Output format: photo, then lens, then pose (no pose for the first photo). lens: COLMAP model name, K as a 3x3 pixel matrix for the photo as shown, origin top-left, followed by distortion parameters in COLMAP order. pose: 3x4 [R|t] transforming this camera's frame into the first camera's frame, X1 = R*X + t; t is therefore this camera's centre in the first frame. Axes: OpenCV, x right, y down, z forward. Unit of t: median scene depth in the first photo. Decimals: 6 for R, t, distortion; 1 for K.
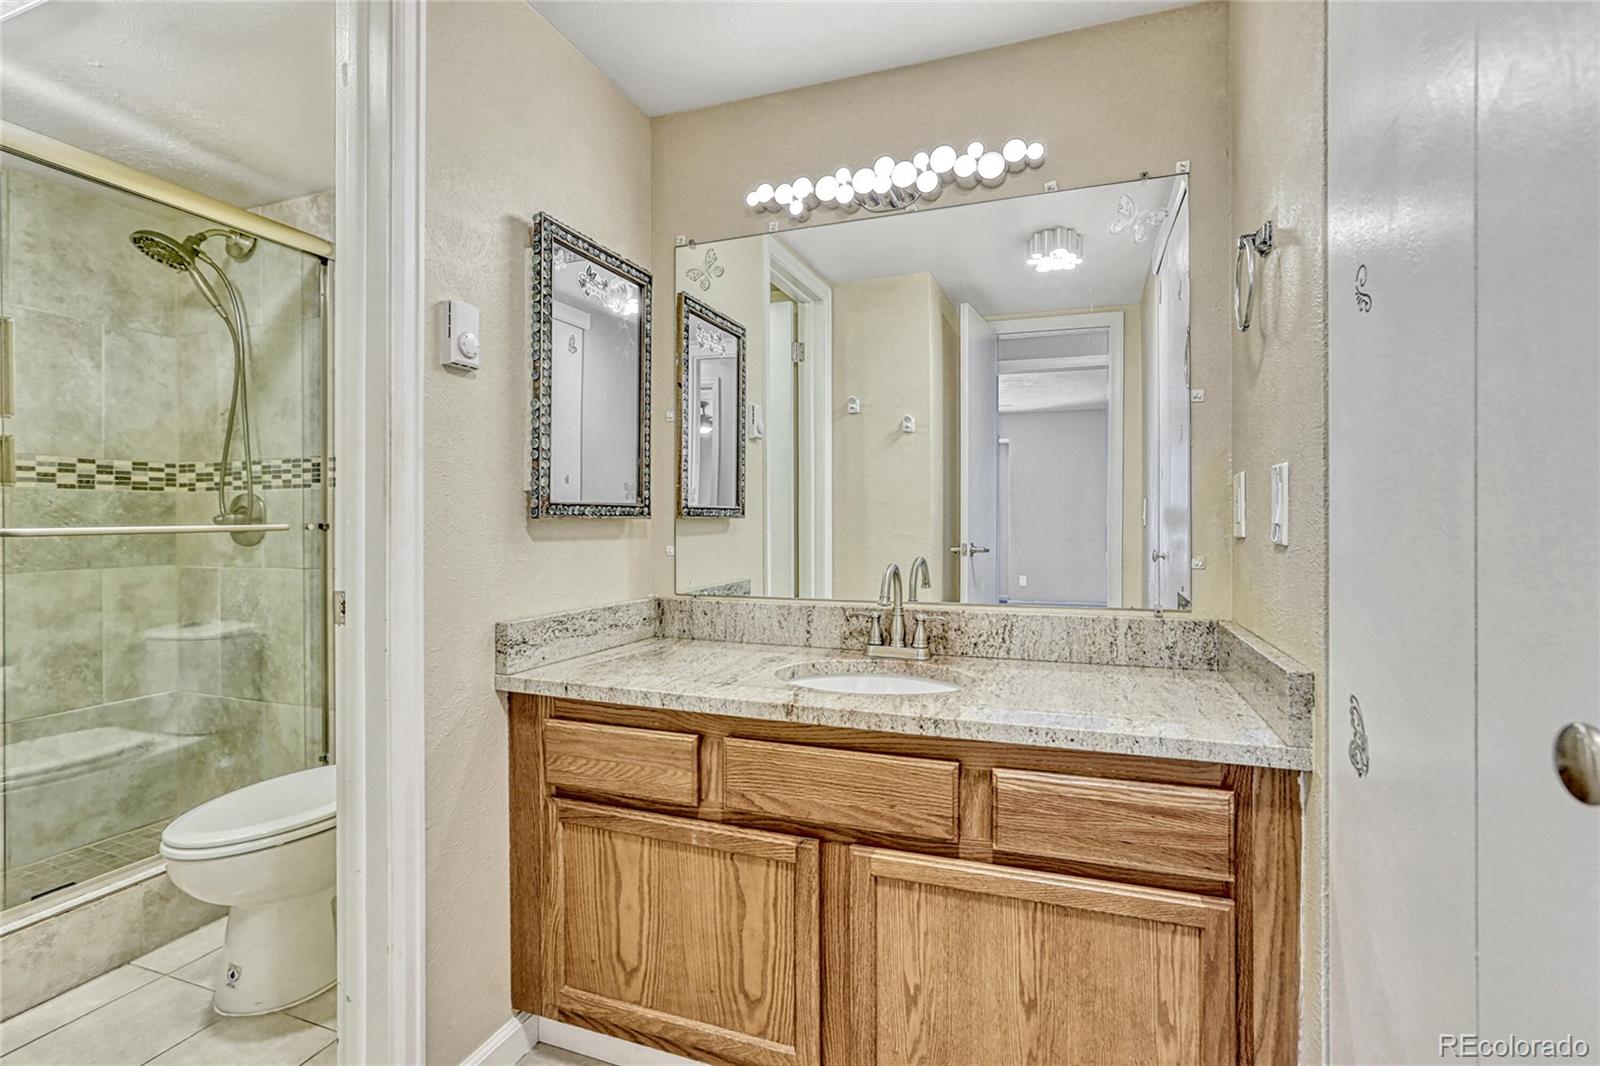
lens RADIAL K [[746.2, 0, 808.6], [0, 746.2, 516.2], [0, 0, 1]] dist [-0.015152, 0.007089]
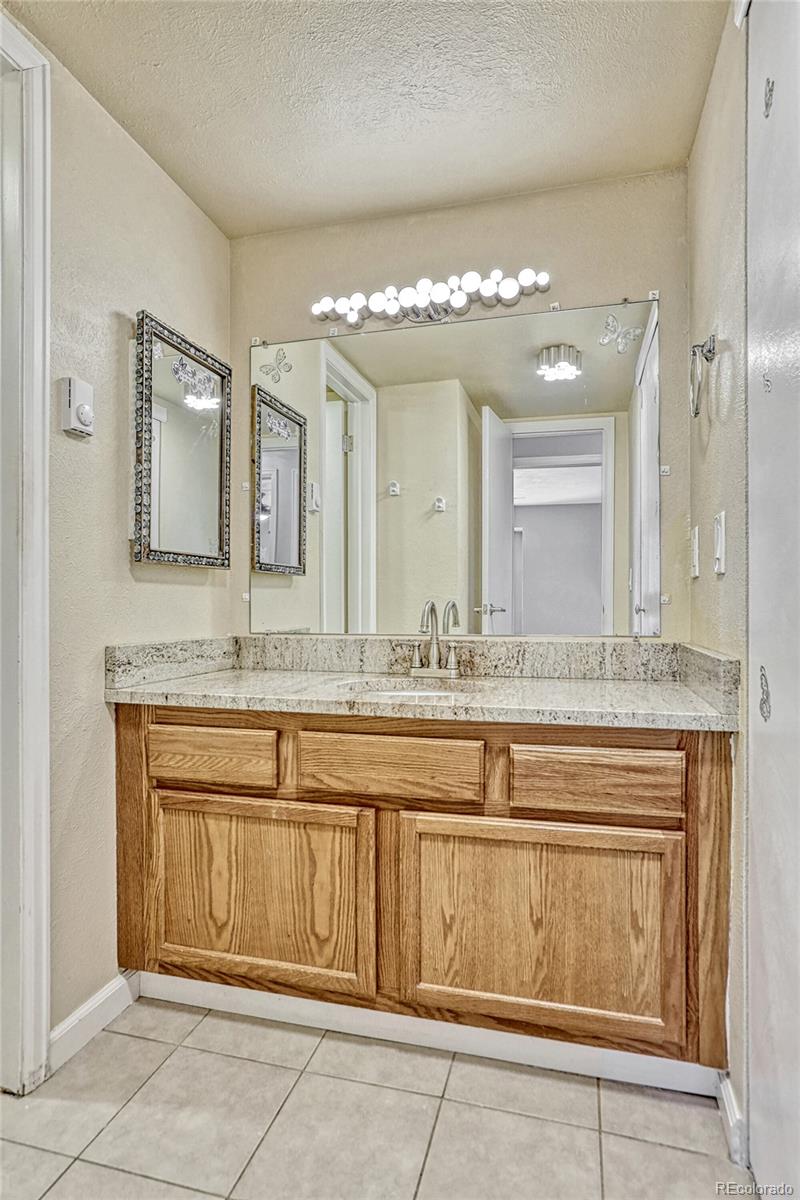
lens RADIAL K [[660.9, 0, 406.1], [0, 660.9, 604.1], [0, 0, 1]] dist [-0.024736, 0.006271]
pose [[0.996121, 0.001773, 0.087972, -0.028937], [-0.001569, 0.999996, -0.002385, 0.078040], [-0.087976, 0.002237, 0.996120, -0.109457]]
